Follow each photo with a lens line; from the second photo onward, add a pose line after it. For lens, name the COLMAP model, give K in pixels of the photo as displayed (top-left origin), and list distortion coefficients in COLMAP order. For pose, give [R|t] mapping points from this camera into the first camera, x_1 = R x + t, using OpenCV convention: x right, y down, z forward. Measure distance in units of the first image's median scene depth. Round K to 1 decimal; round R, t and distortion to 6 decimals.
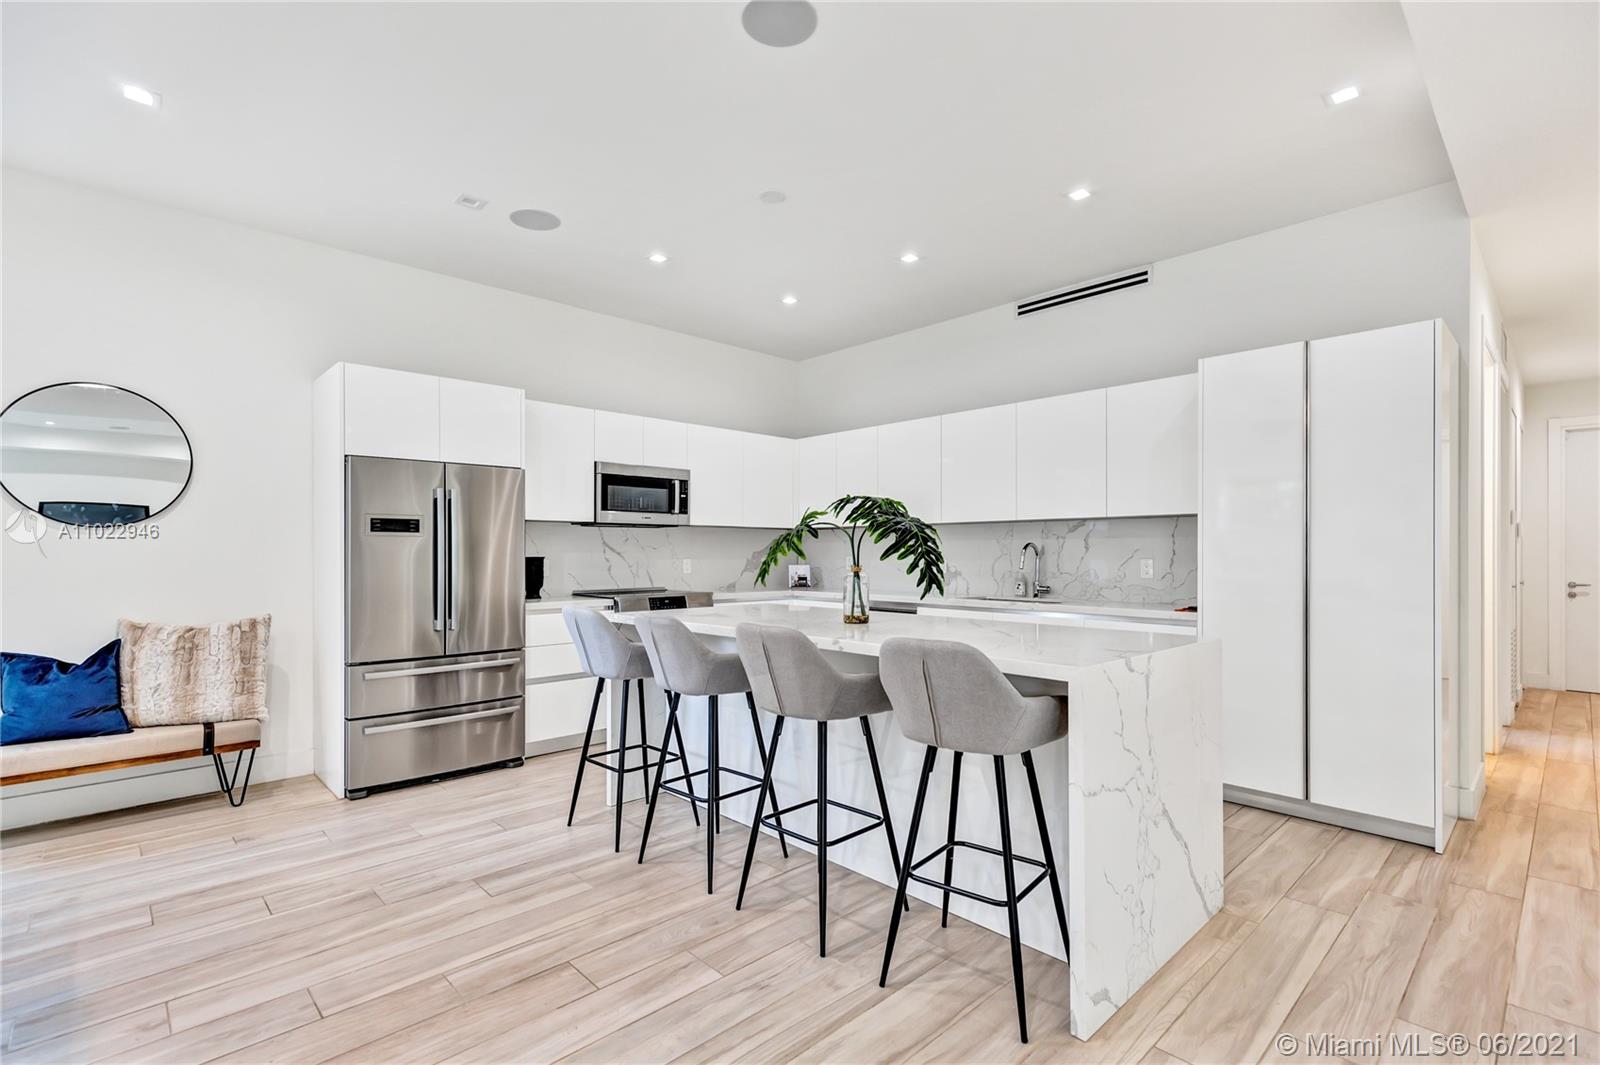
lens RADIAL K [[740.2, 0, 807.1], [0, 740.2, 543.2], [0, 0, 1]] dist [0.006909, -0.000417]
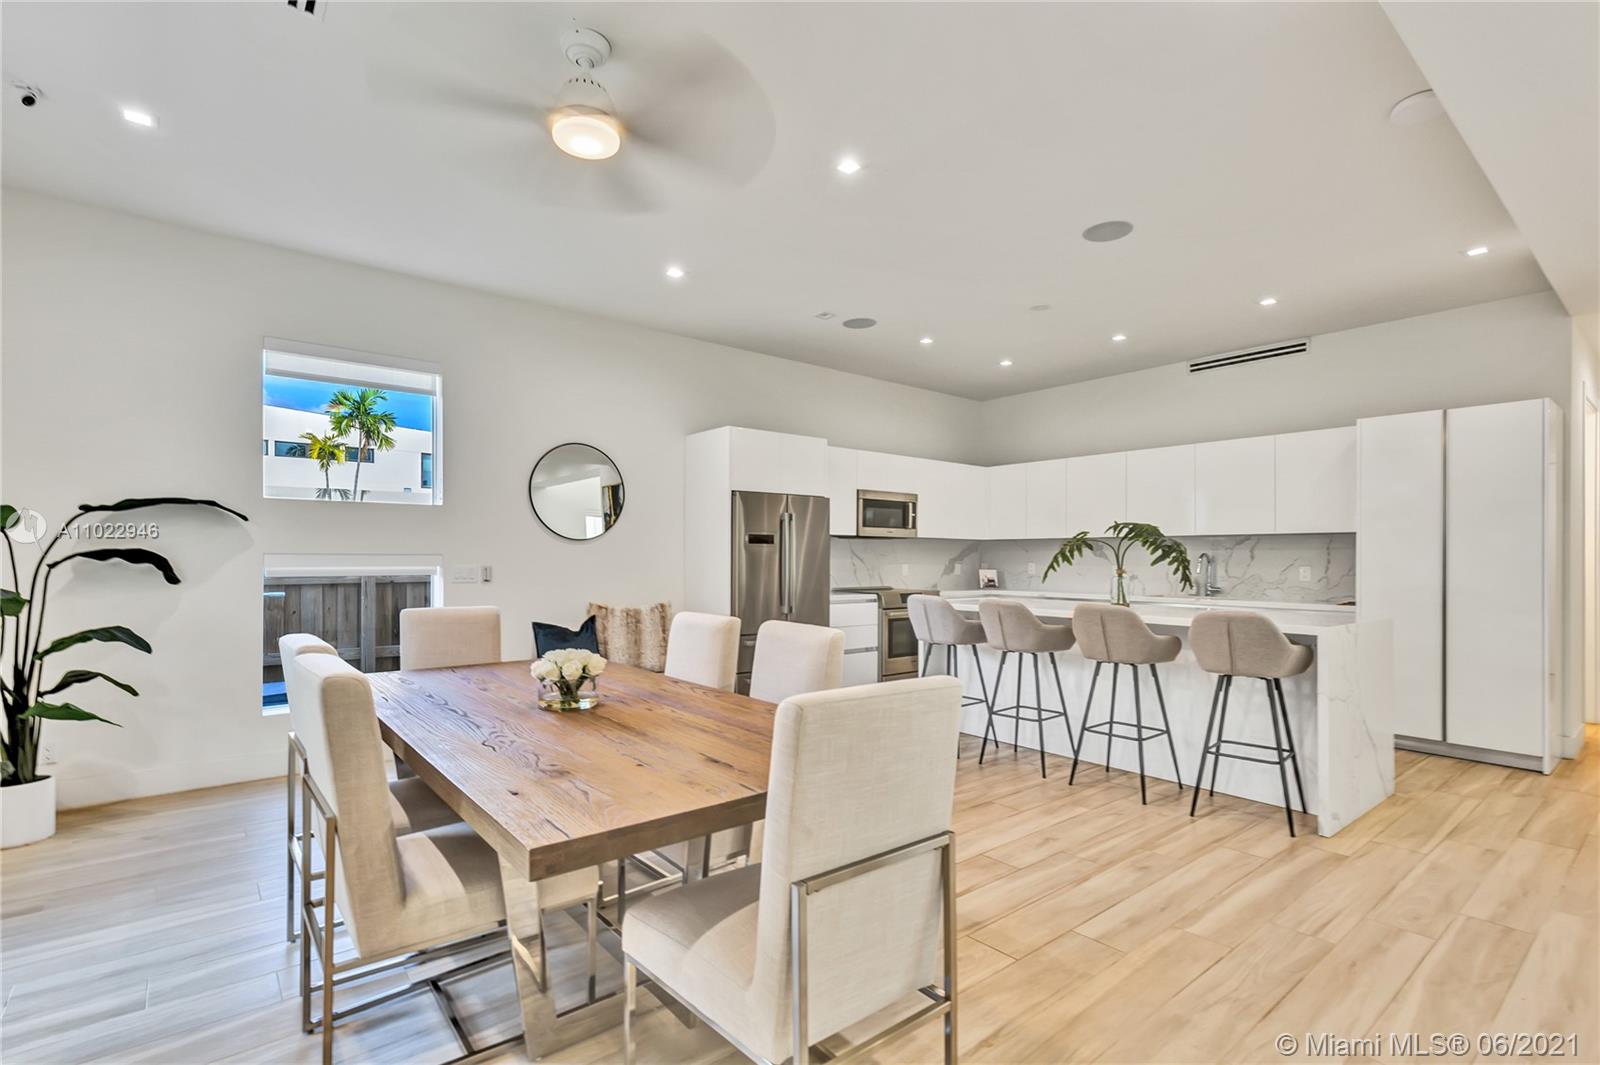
lens RADIAL K [[740.2, 0, 815.6], [0, 740.2, 546.0], [0, 0, 1]] dist [0.006909, -0.000417]
pose [[0.997053, 0.004960, -0.076557, -0.382202], [-0.005237, 0.999980, -0.003426, -0.007356], [0.076539, 0.003817, 0.997059, -0.462985]]
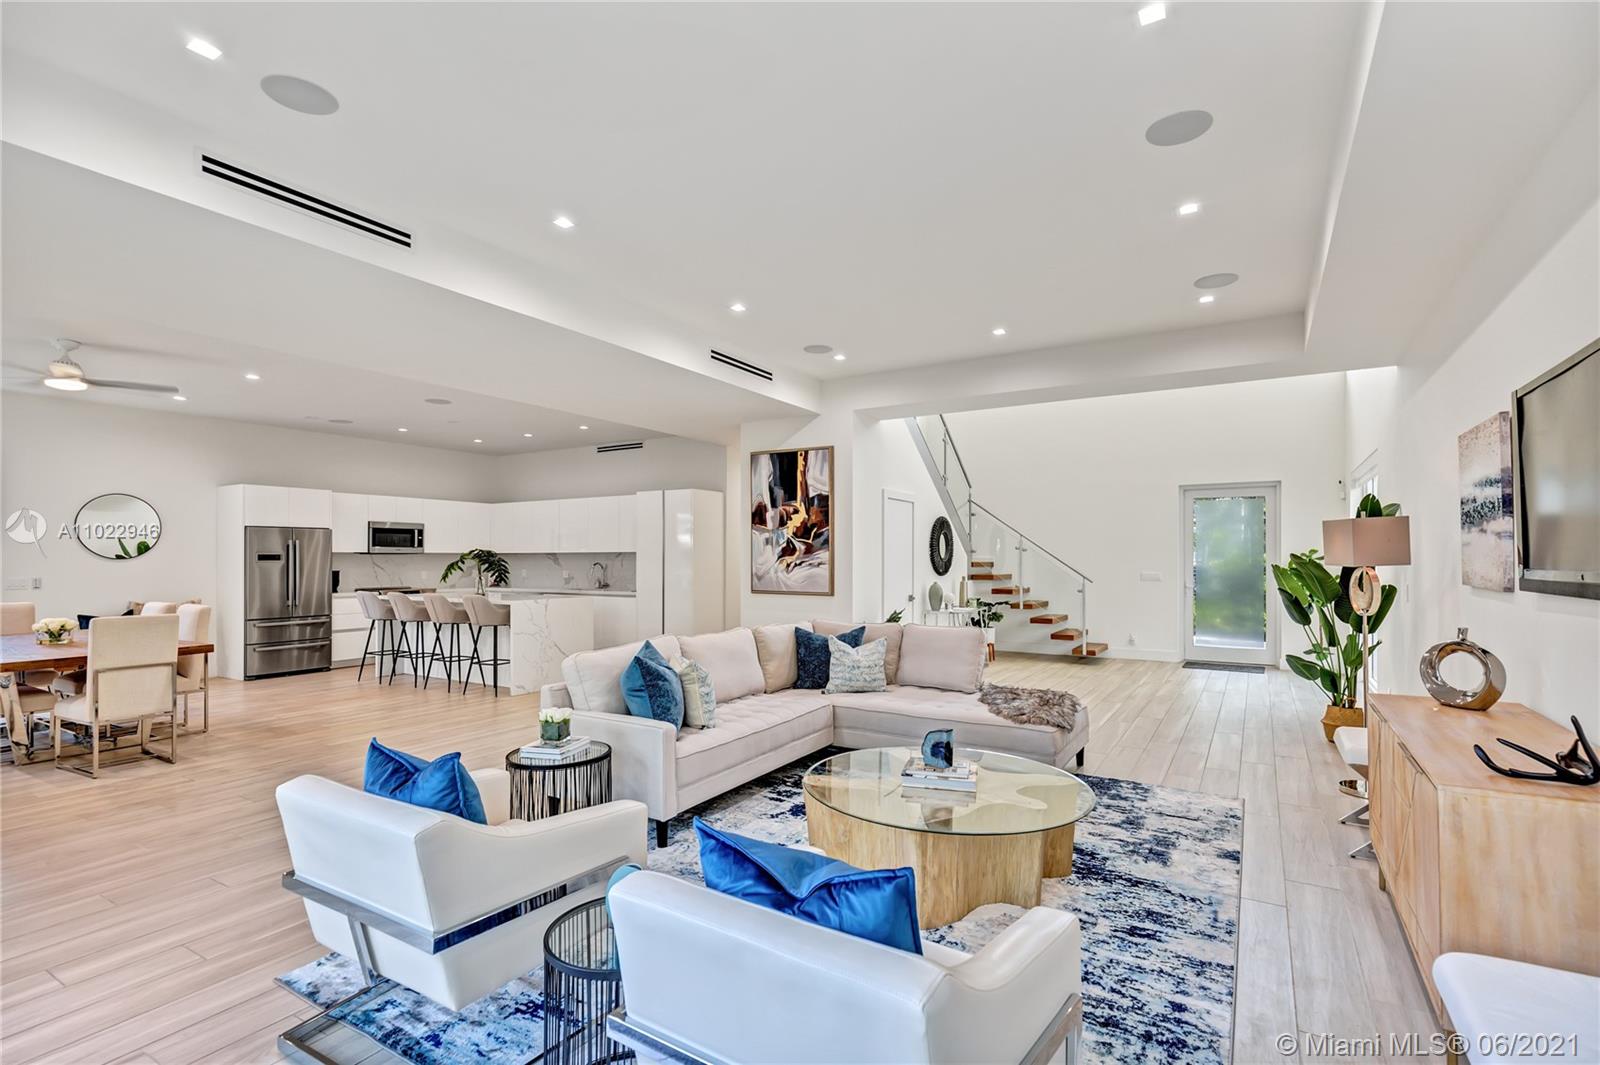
lens RADIAL K [[740.2, 0, 785.0], [0, 740.2, 546.3], [0, 0, 1]] dist [0.006909, -0.000417]
pose [[0.969591, 0.002481, 0.244720, 0.427956], [-0.001480, 0.999990, -0.004275, -0.056039], [-0.244728, 0.003783, 0.969584, -1.665238]]
